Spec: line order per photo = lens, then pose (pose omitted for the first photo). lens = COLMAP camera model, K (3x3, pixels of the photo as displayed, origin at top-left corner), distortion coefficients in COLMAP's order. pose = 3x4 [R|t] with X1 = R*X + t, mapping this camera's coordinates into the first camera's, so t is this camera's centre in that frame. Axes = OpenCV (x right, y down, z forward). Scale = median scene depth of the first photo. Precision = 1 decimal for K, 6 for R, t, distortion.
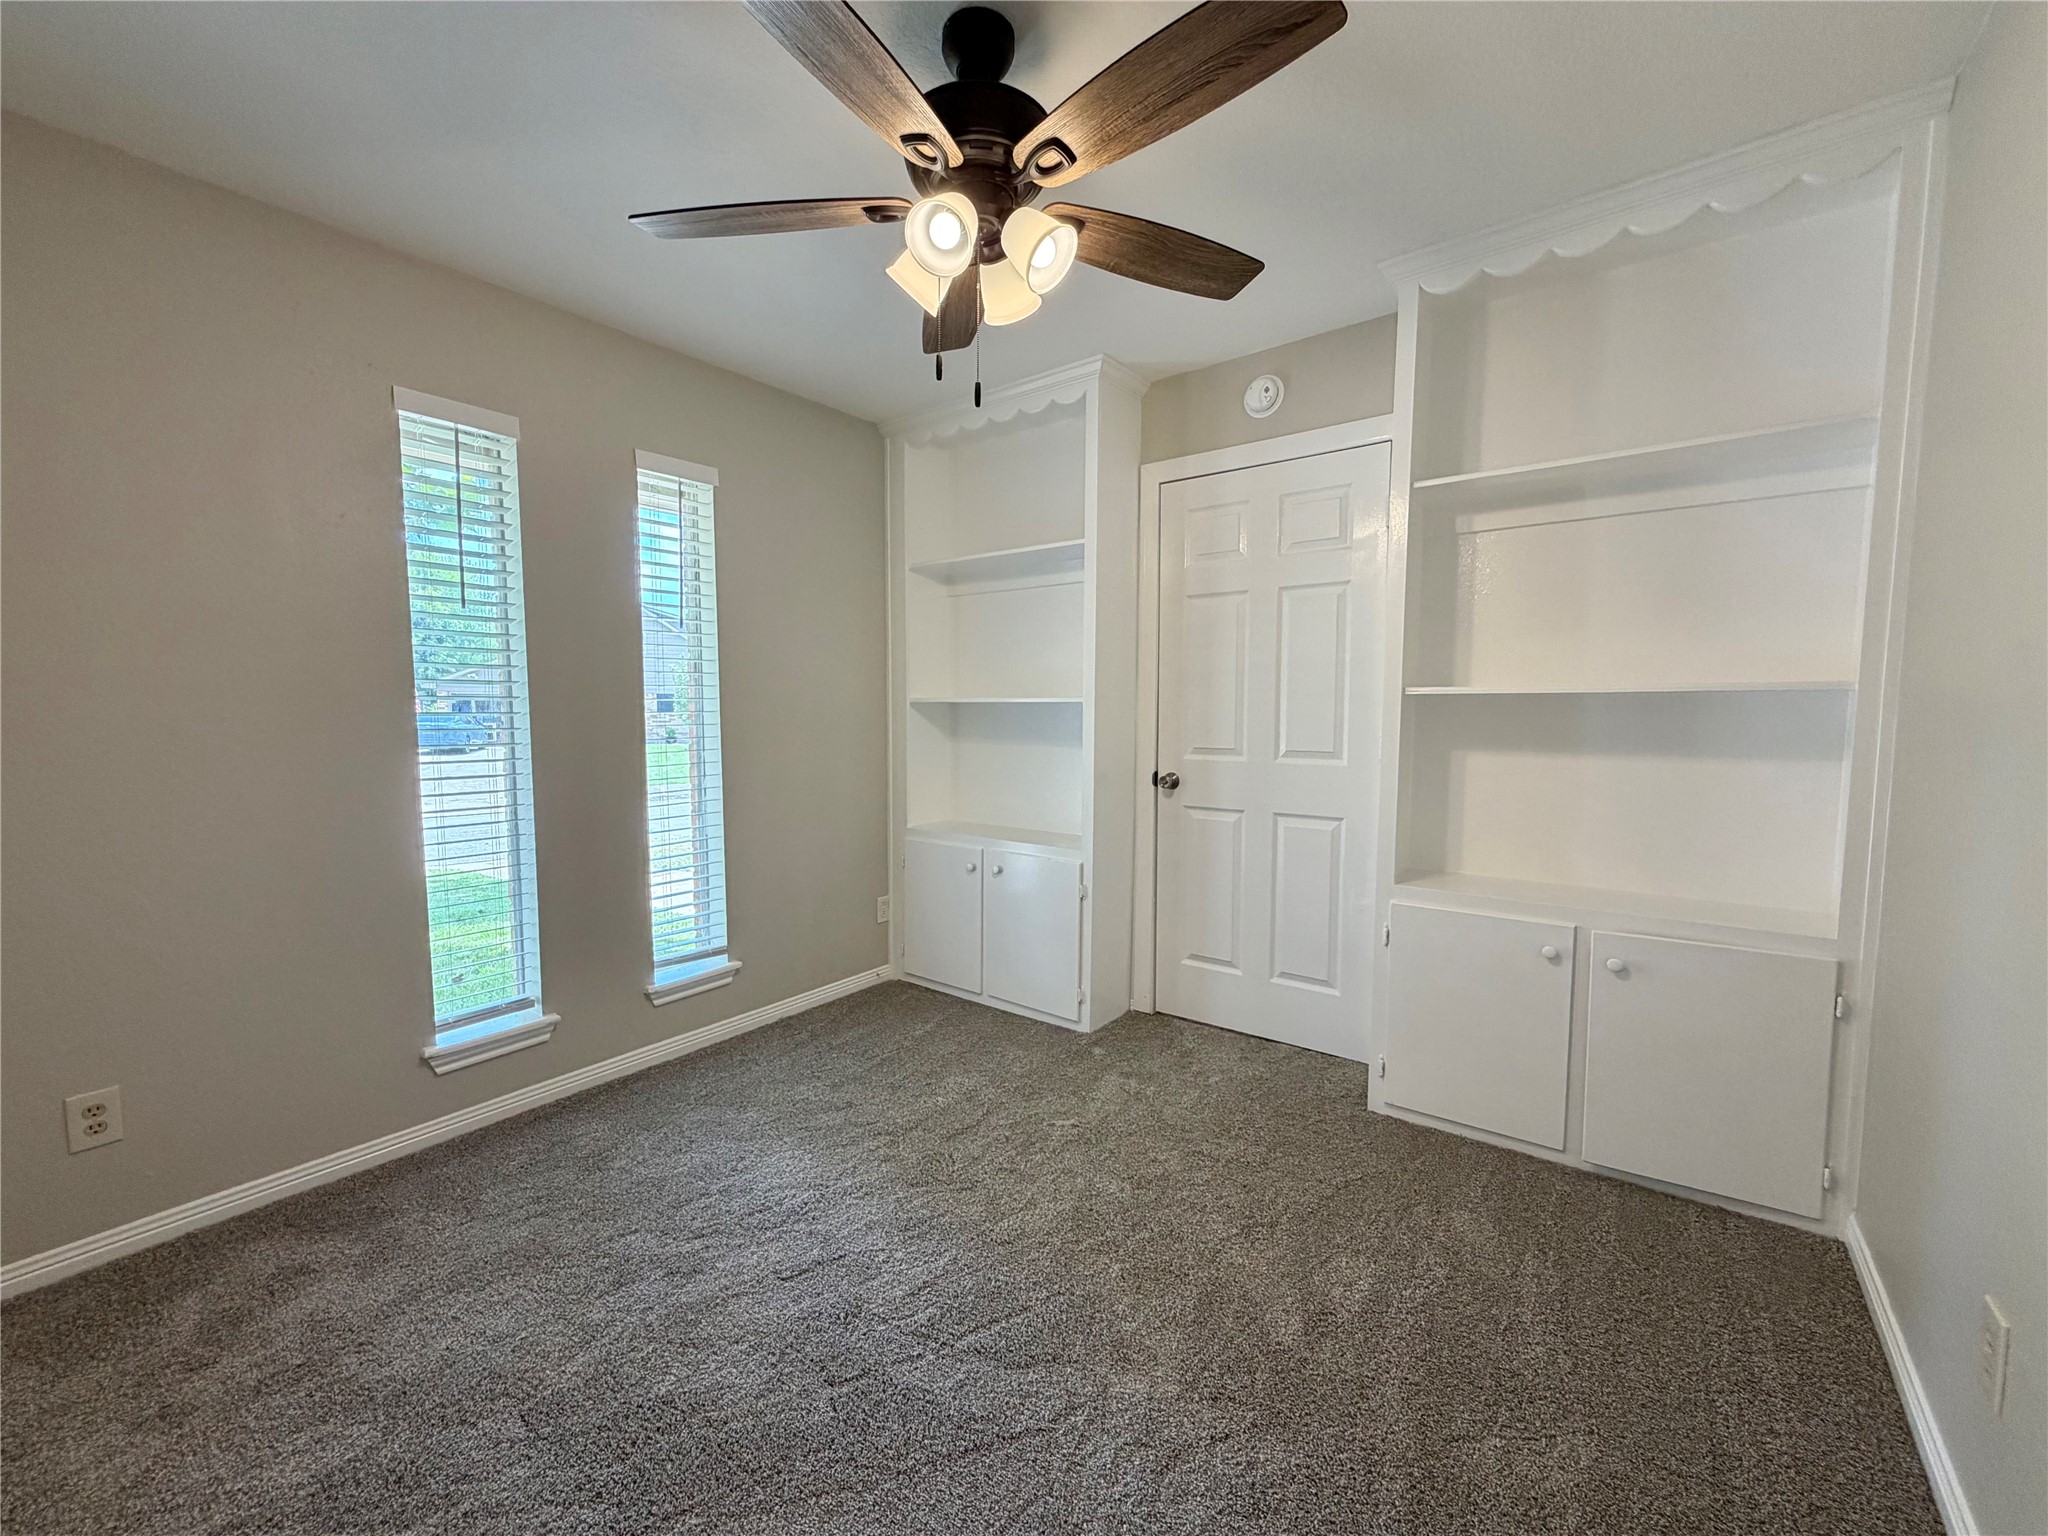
lens RADIAL K [[817.2, 0, 1016.4], [0, 817.2, 769.3], [0, 0, 1]] dist [-0.002414, 0.000887]
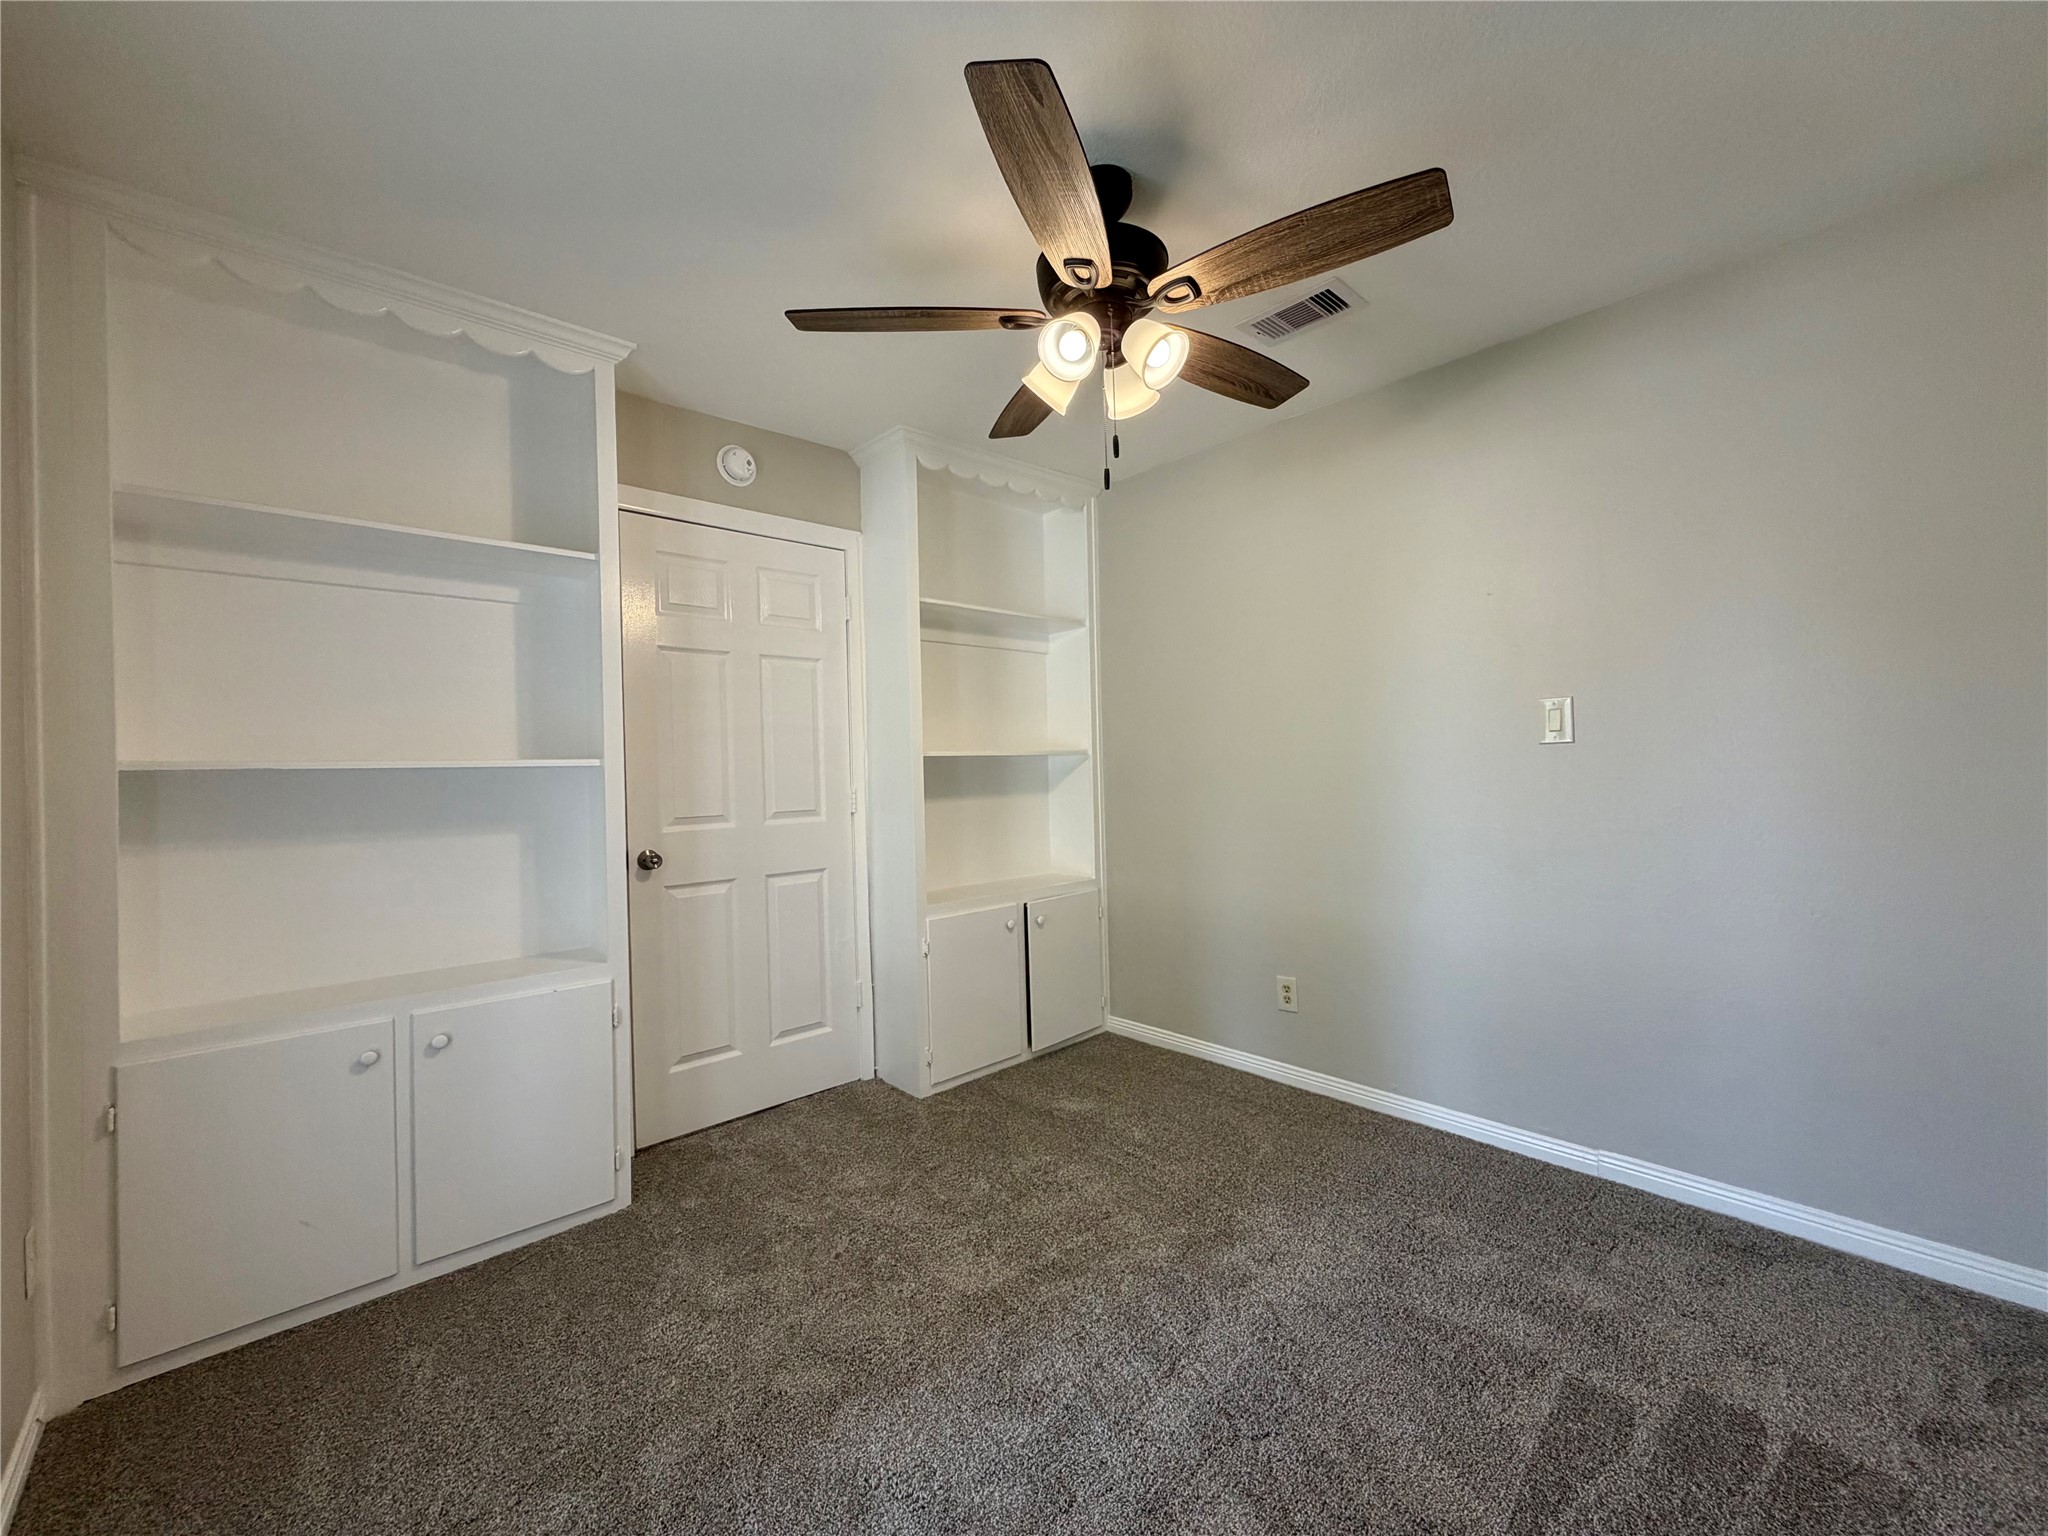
lens RADIAL K [[817.2, 0, 1019.1], [0, 817.2, 767.5], [0, 0, 1]] dist [-0.002414, 0.000887]
pose [[0.169709, 0.001220, 0.985493, -0.612562], [0.102449, 0.994559, -0.018874, -0.027180], [-0.980155, 0.104166, 0.168661, 0.502896]]
